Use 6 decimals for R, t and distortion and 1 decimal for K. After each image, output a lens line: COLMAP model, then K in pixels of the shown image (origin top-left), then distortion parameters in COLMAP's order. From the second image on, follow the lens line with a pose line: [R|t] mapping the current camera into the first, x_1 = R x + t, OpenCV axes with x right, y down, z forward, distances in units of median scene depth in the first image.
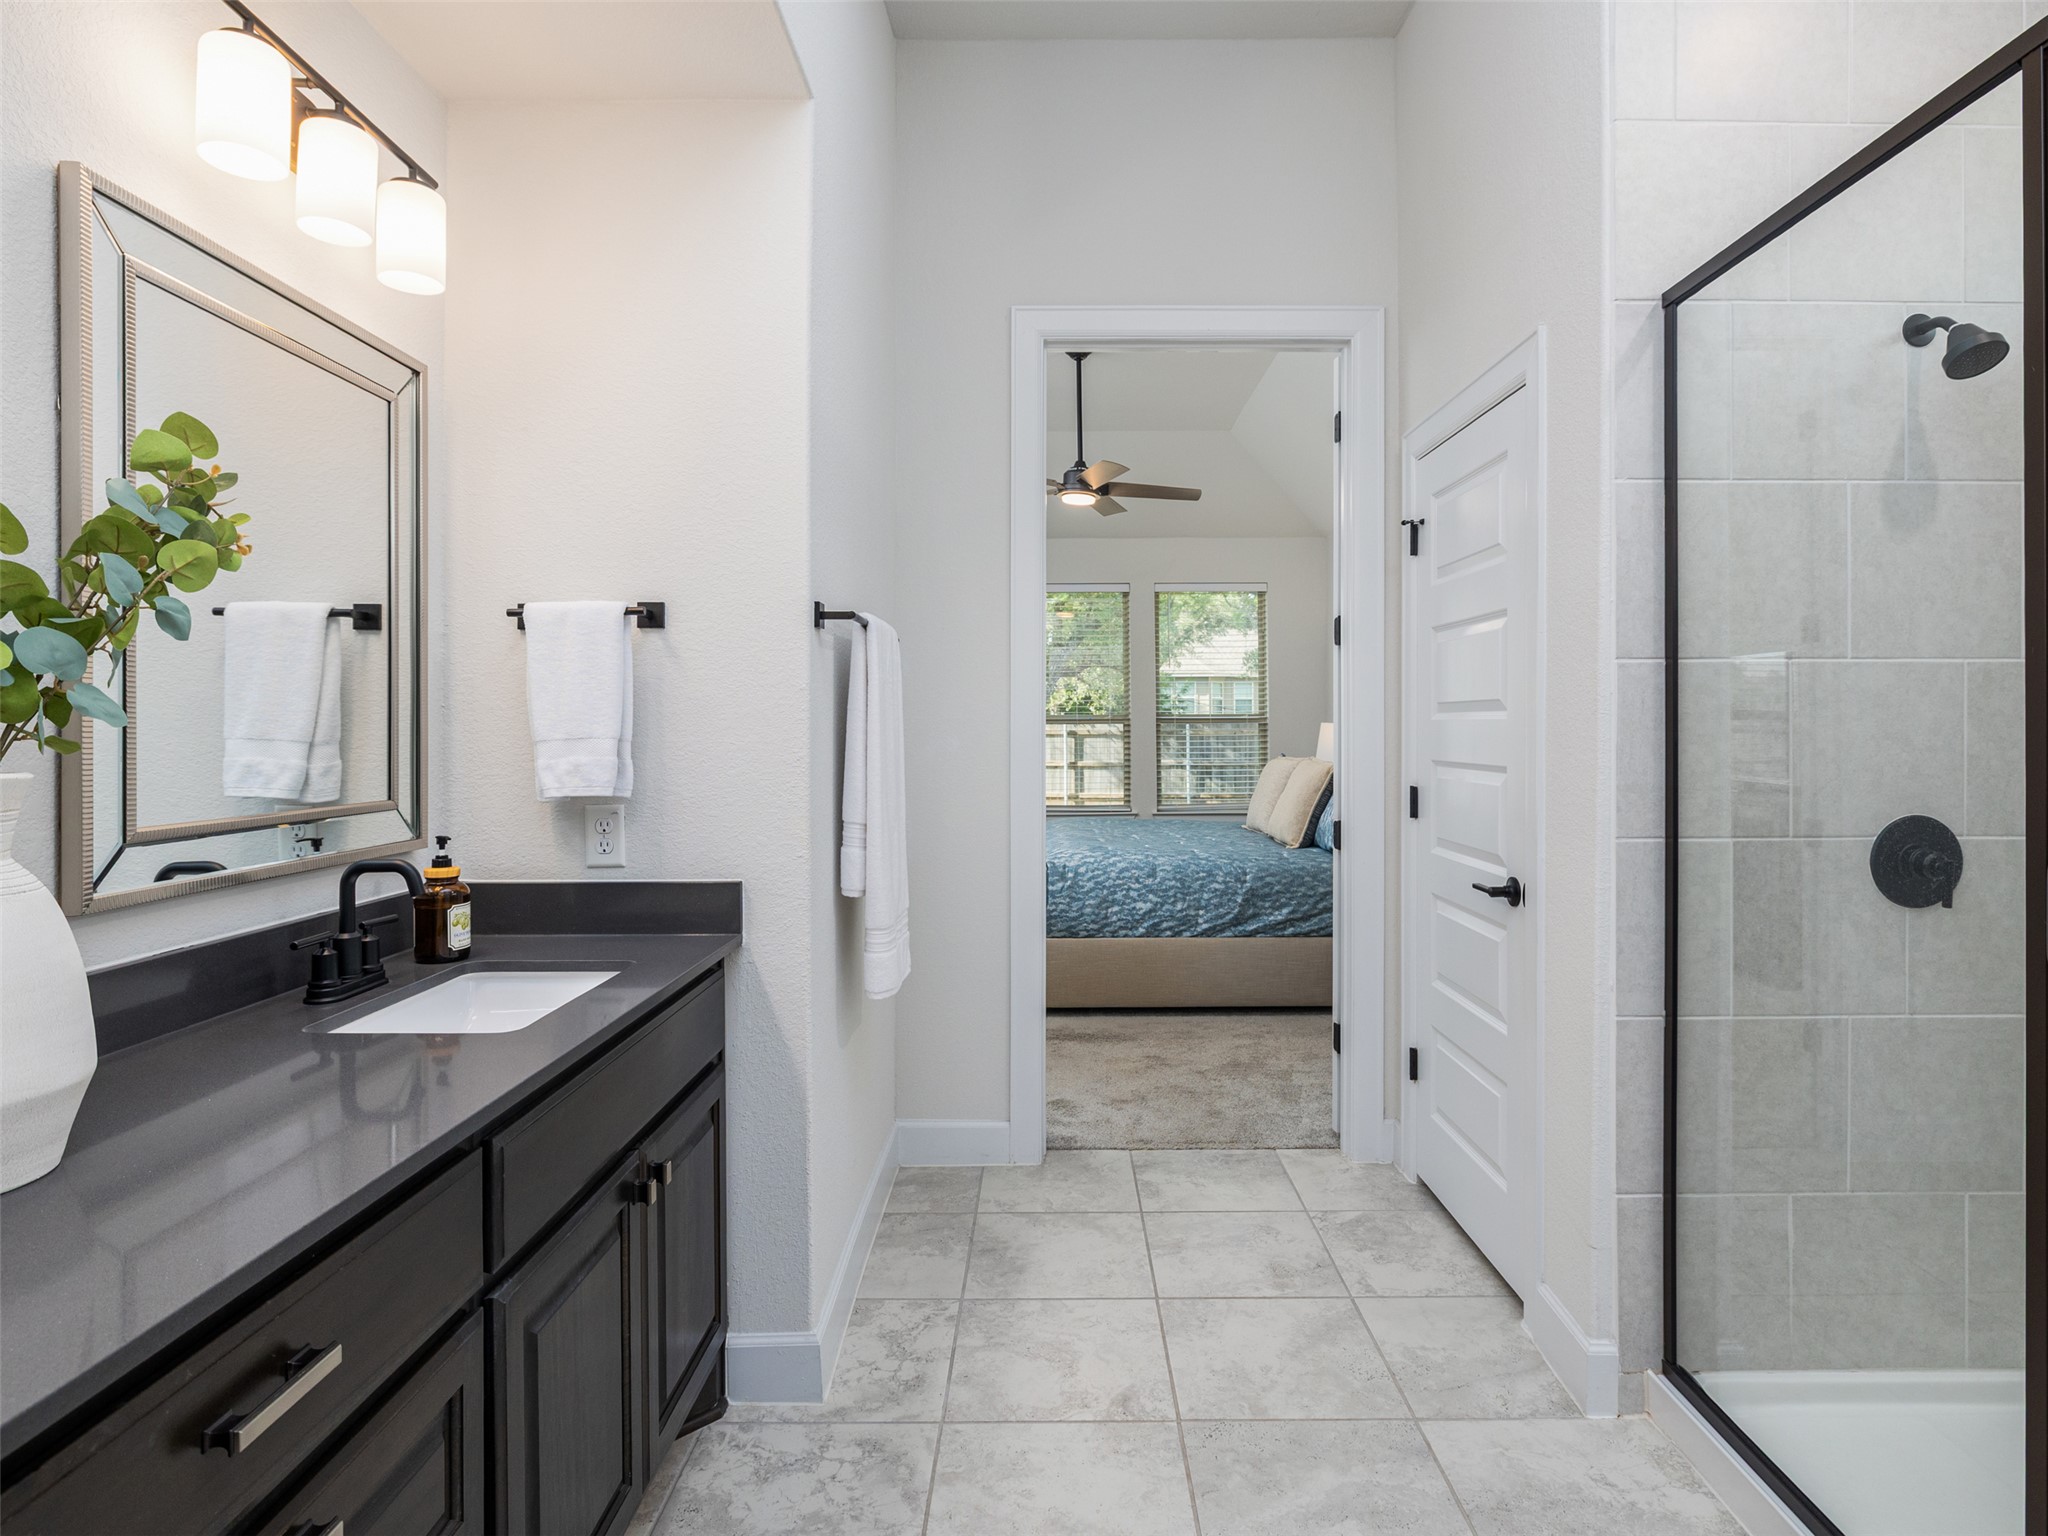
lens RADIAL K [[1103.5, 0, 1021.3], [0, 1103.5, 752.4], [0, 0, 1]] dist [0.005141, 0.001173]
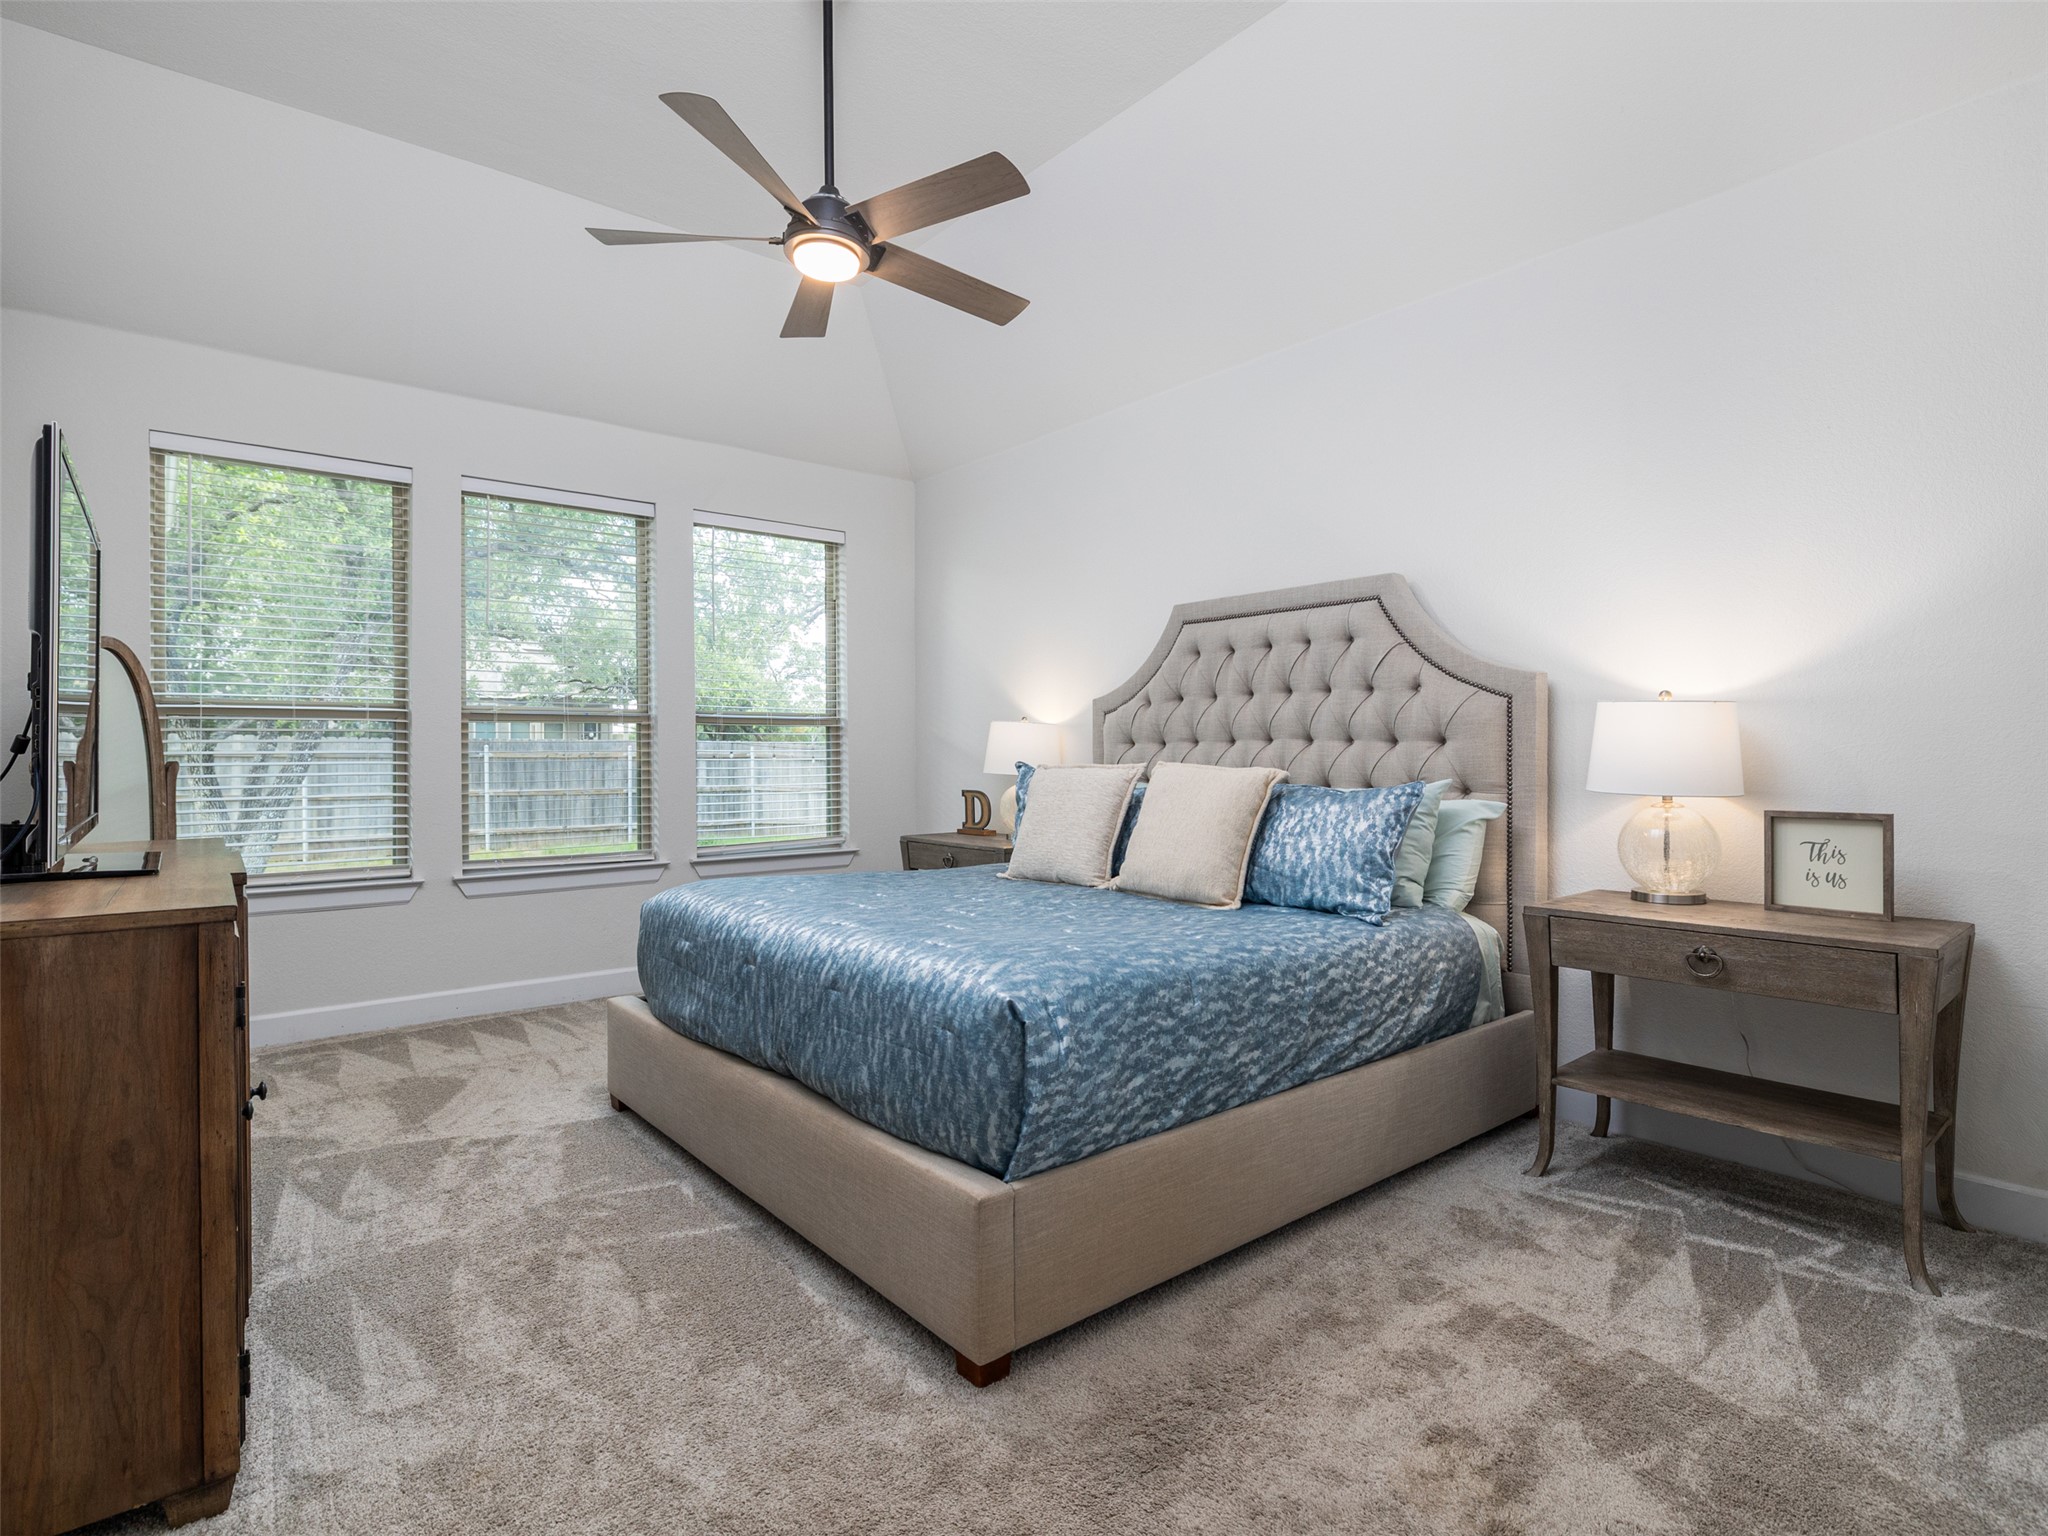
lens RADIAL K [[1059.1, 0, 1019.5], [0, 1059.1, 757.5], [0, 0, 1]] dist [-0.003241, -0.000445]
pose [[0.758149, 0.002601, 0.652076, -0.242216], [0.012509, 0.999750, -0.018532, 0.014302], [-0.651961, 0.022207, 0.757927, 0.693987]]
